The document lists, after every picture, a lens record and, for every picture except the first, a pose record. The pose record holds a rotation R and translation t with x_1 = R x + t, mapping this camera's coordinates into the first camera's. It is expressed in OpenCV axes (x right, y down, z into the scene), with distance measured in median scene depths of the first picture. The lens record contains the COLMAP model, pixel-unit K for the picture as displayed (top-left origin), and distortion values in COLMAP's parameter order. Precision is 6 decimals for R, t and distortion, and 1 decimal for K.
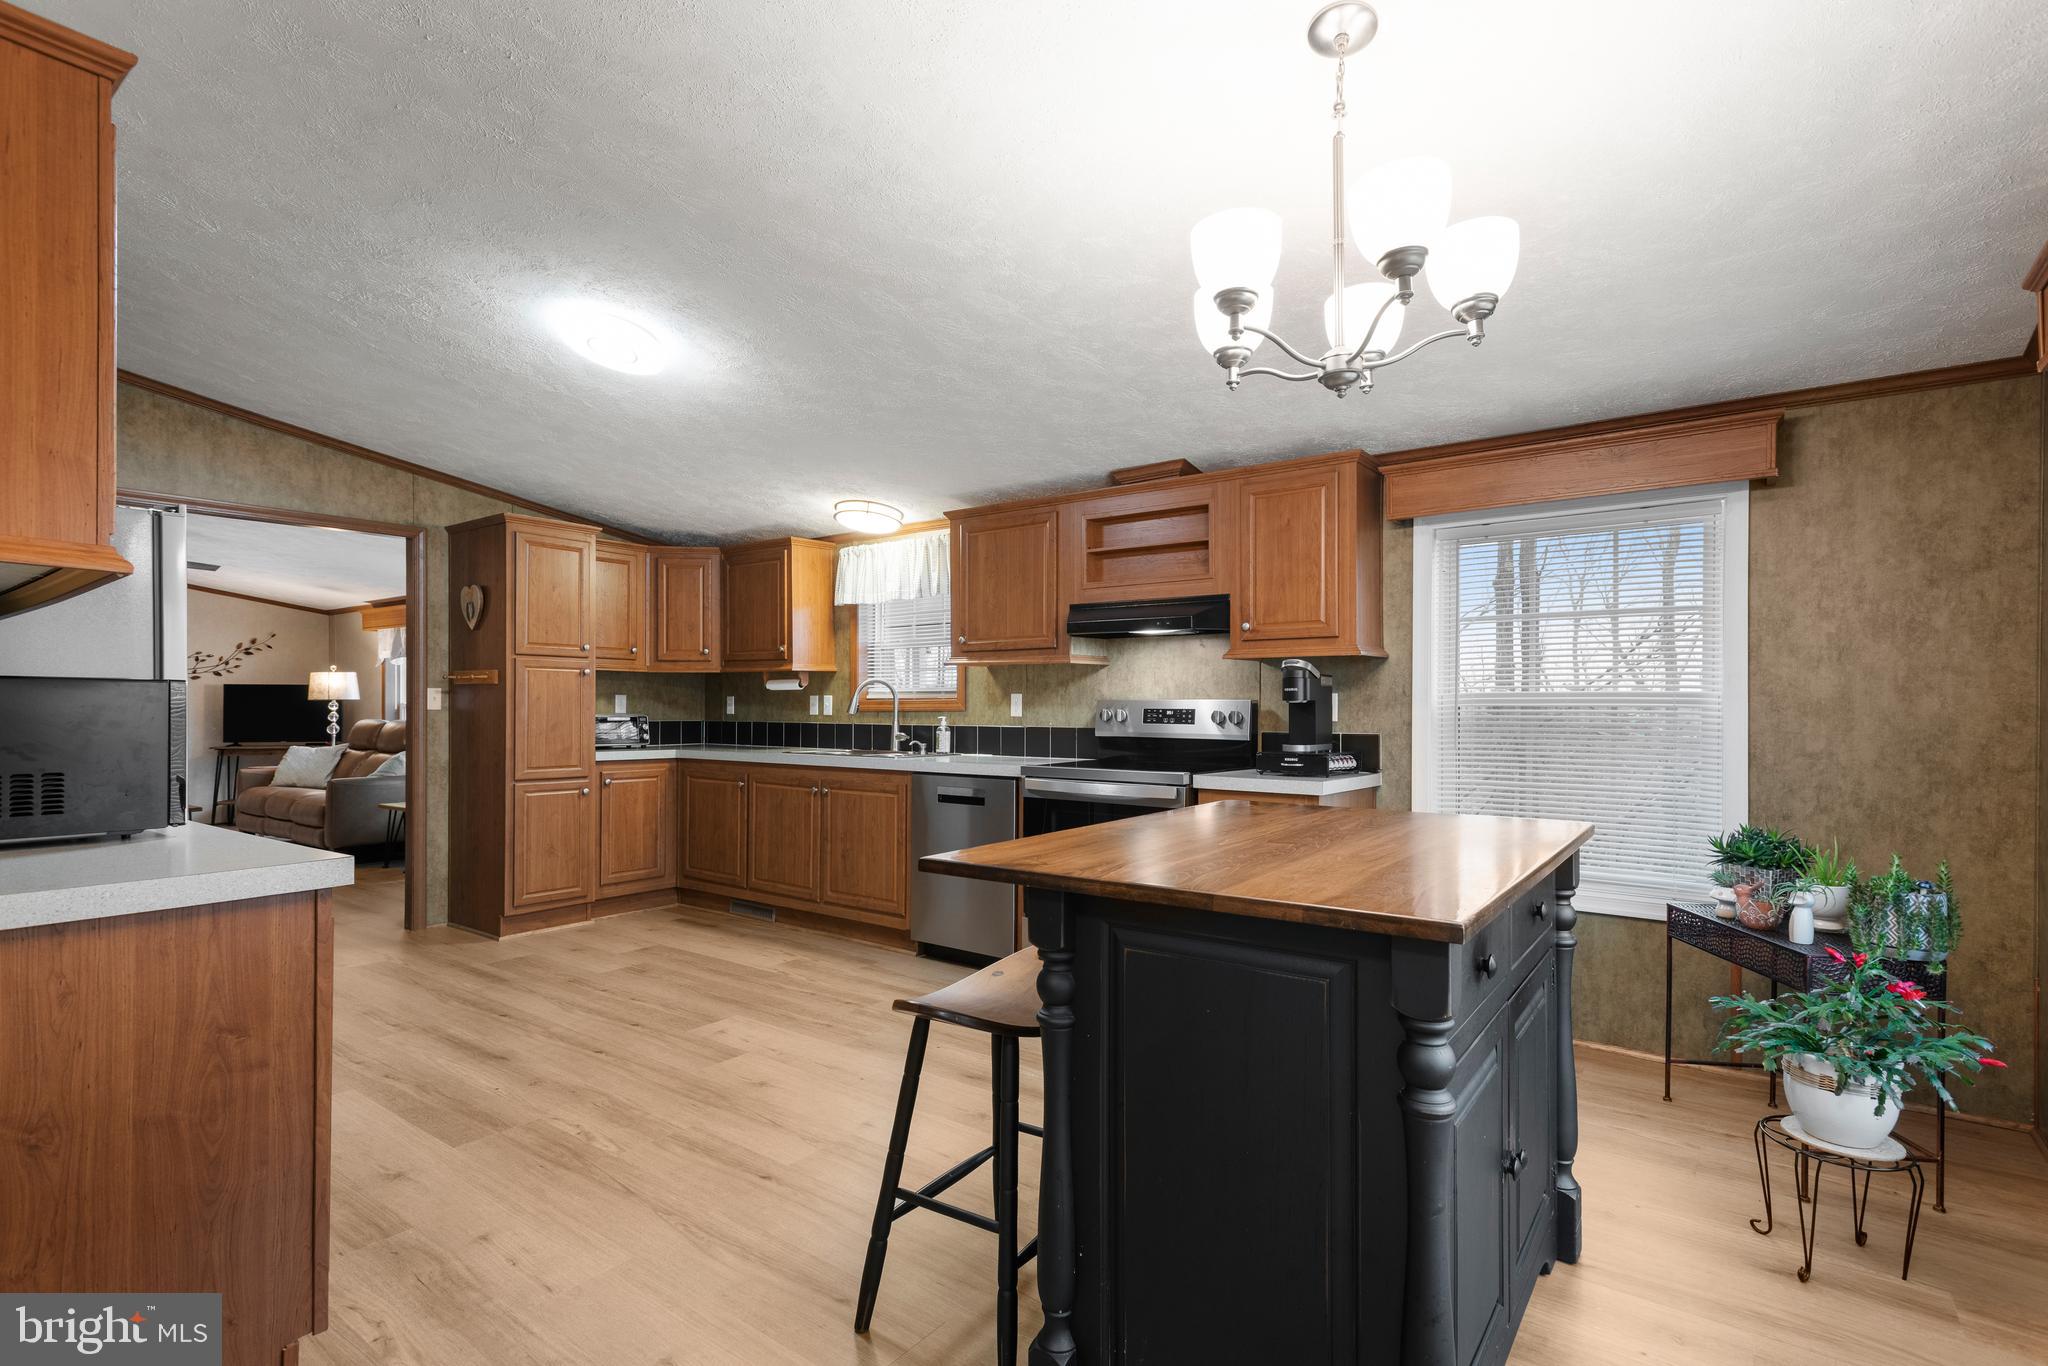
lens RADIAL K [[962.5, 0, 1024.0], [0, 962.5, 683.0], [0, 0, 1]] dist [0.000292, 0.000032]
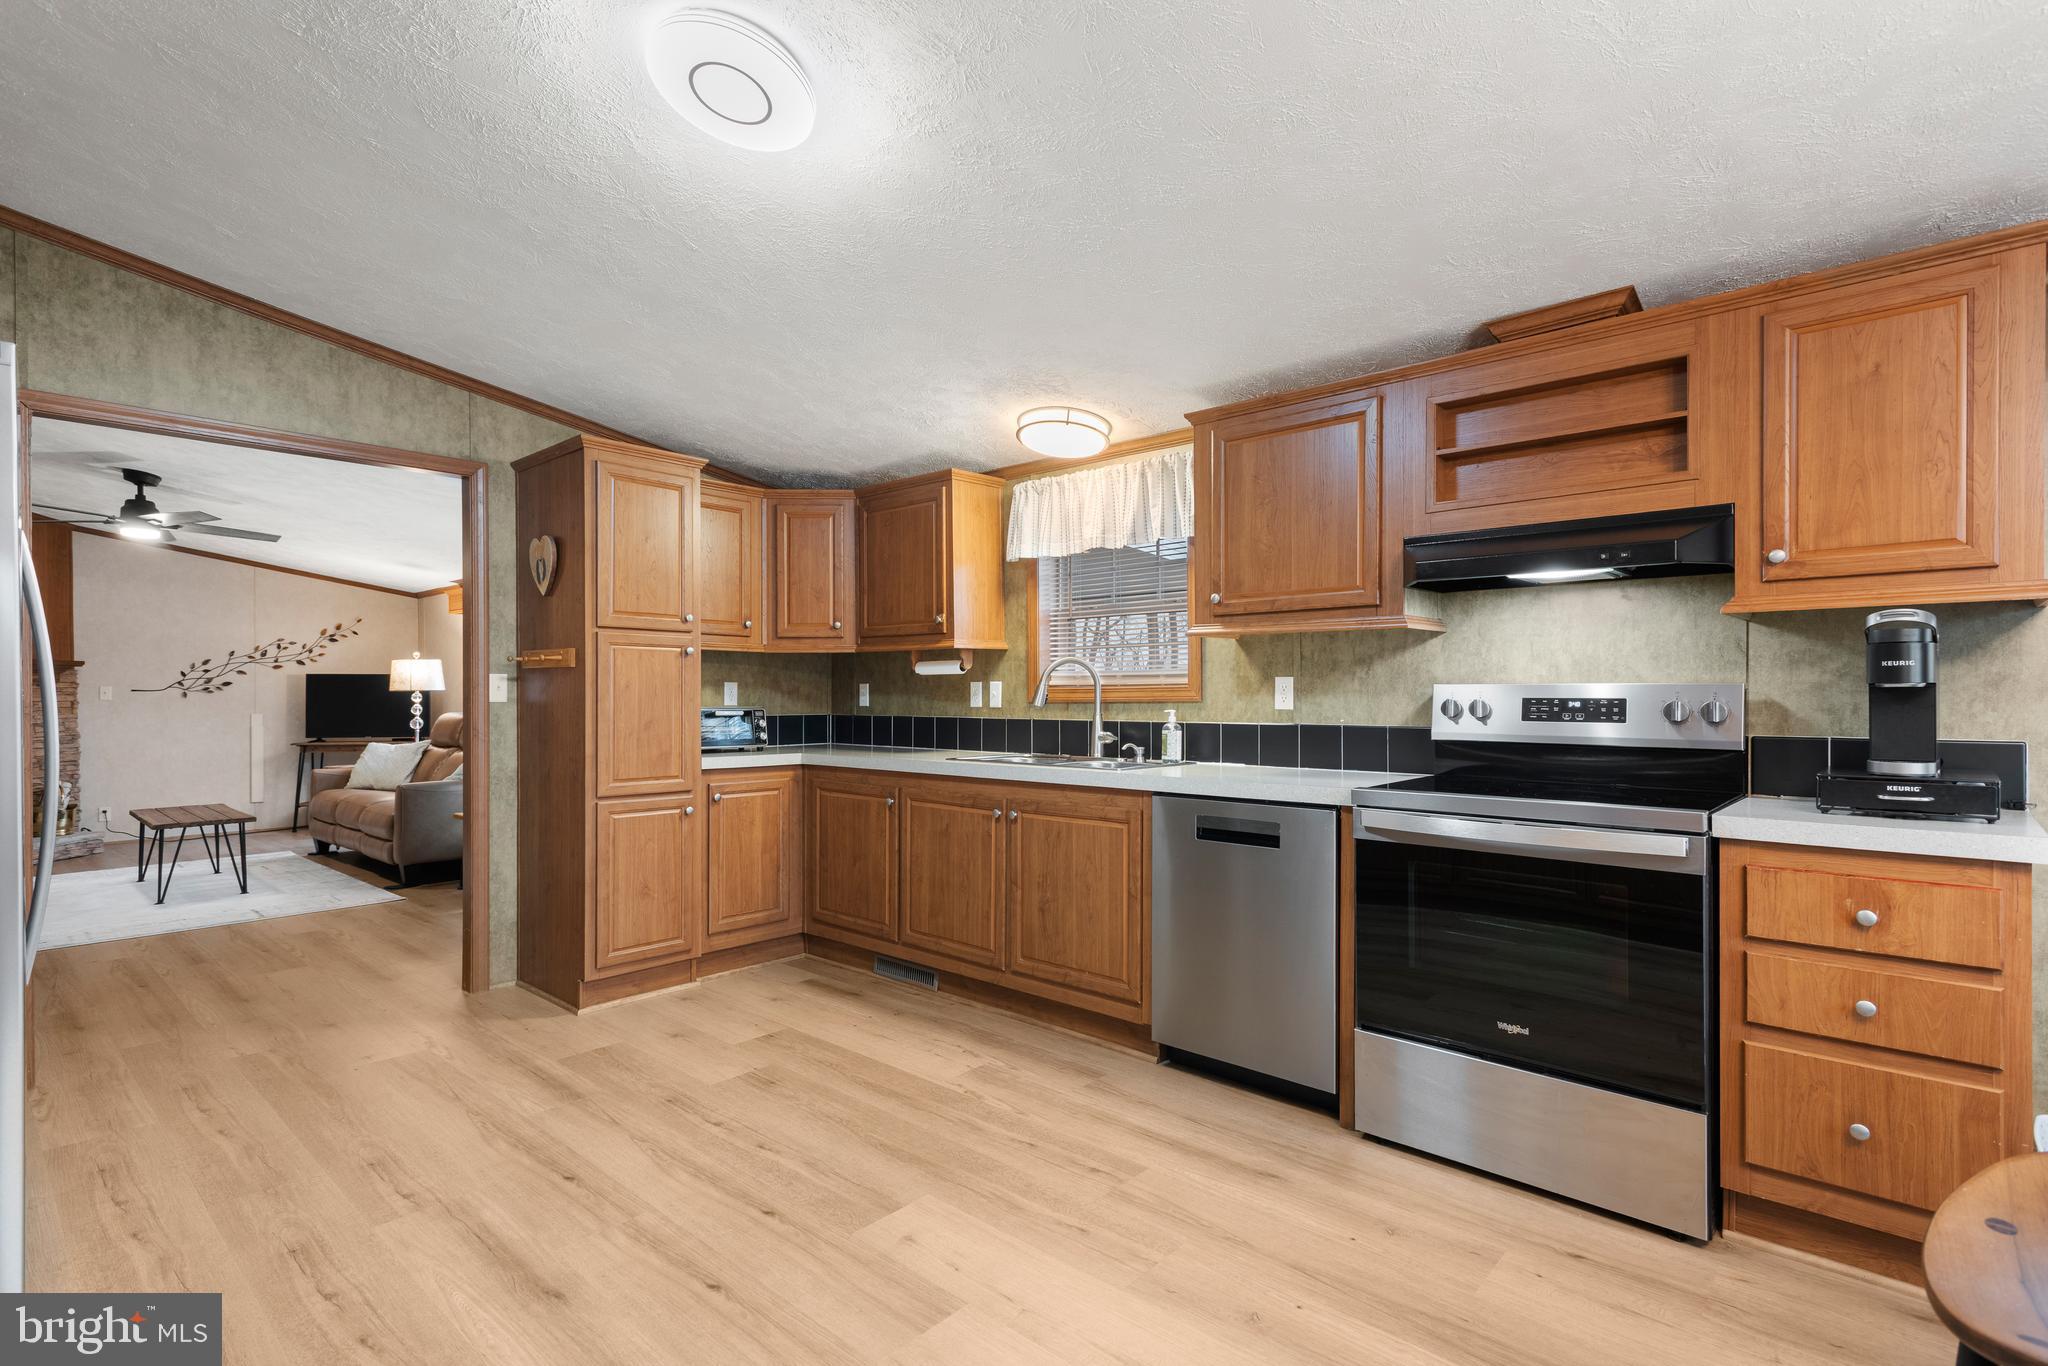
lens RADIAL K [[987.4, 0, 1012.6], [0, 987.4, 666.3], [0, 0, 1]] dist [0.002150, 0.000026]
pose [[0.994128, -0.006751, -0.107998, -0.125095], [0.006187, 0.999965, -0.005560, 0.006336], [0.108032, 0.004859, 0.994136, 0.270837]]
